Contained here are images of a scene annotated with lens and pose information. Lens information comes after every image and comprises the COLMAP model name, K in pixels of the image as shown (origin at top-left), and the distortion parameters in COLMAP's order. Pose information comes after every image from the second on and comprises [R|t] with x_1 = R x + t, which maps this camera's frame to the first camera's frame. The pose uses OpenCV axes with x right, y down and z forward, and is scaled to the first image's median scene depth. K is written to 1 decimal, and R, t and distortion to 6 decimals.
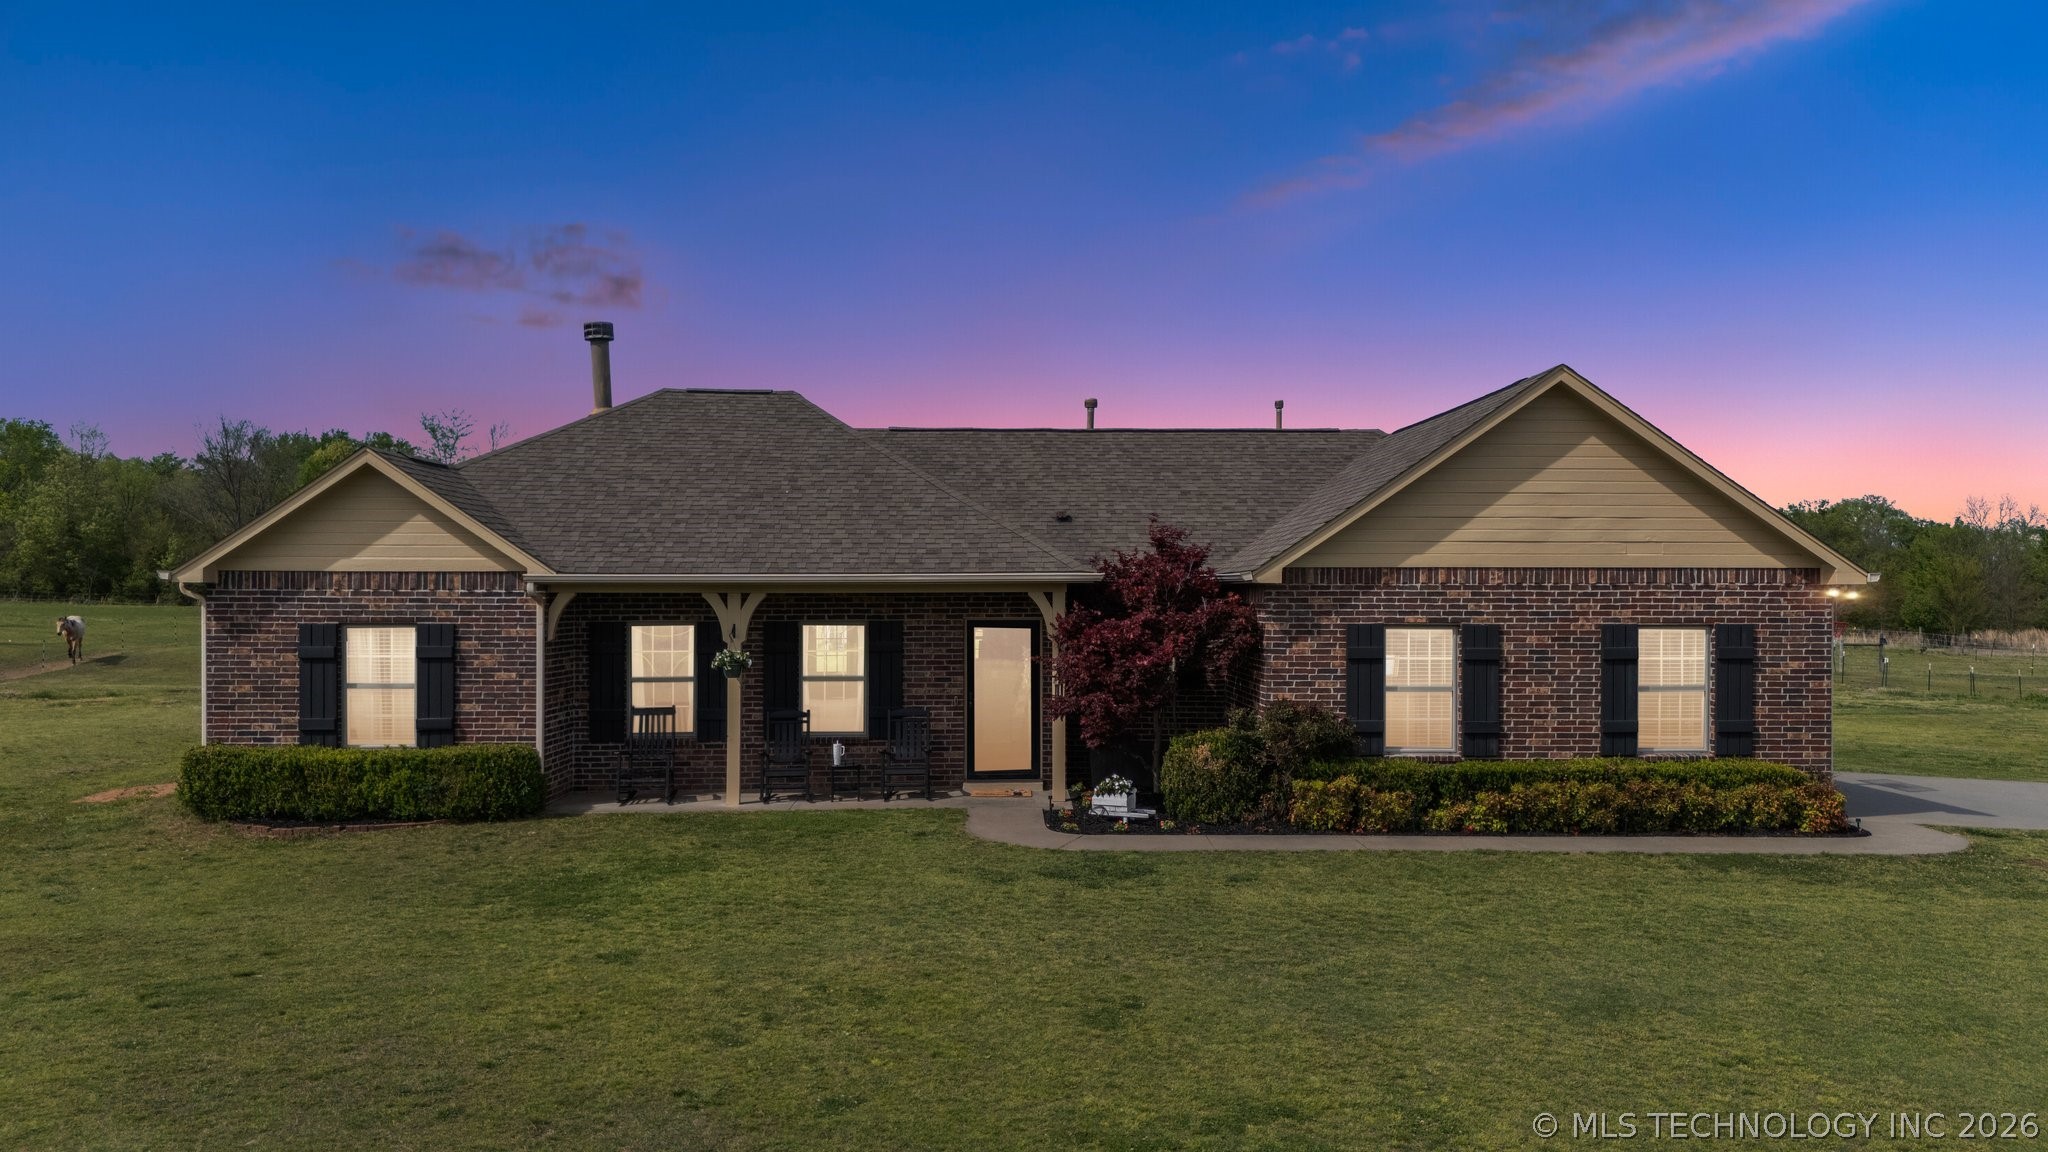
lens RADIAL K [[1481.1, 0, 1024.0], [0, 1481.1, 576.0], [0, 0, 1]] dist [0.029924, -0.001277]
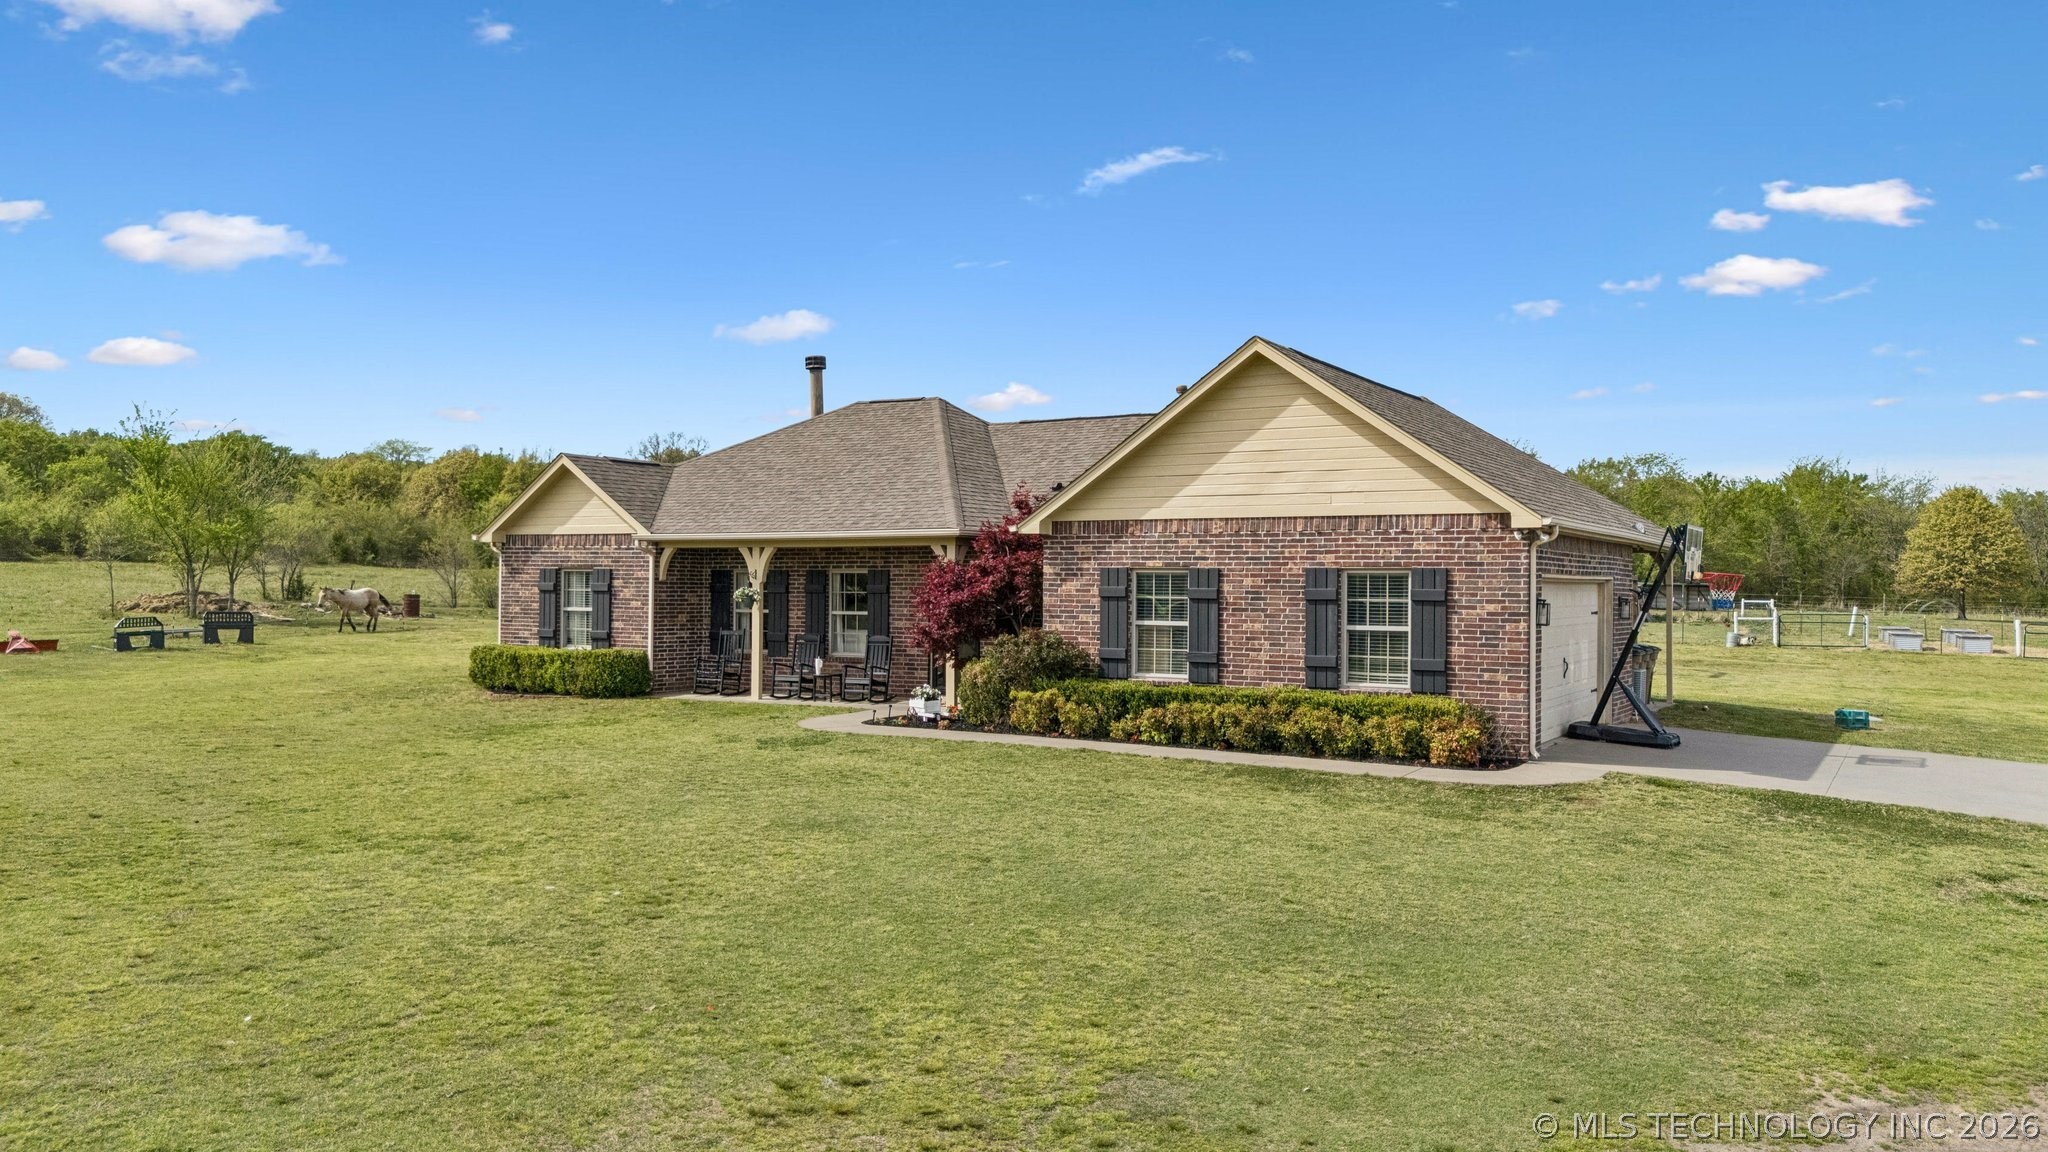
lens RADIAL K [[1438.0, 0, 1024.0], [0, 1438.0, 576.0], [0, 0, 1]] dist [0.106735, -0.162910]
pose [[0.846870, 0.003419, -0.531790, 0.777369], [0.000659, 0.999972, 0.007479, 0.030275], [0.531800, -0.006685, 0.846843, -0.014833]]
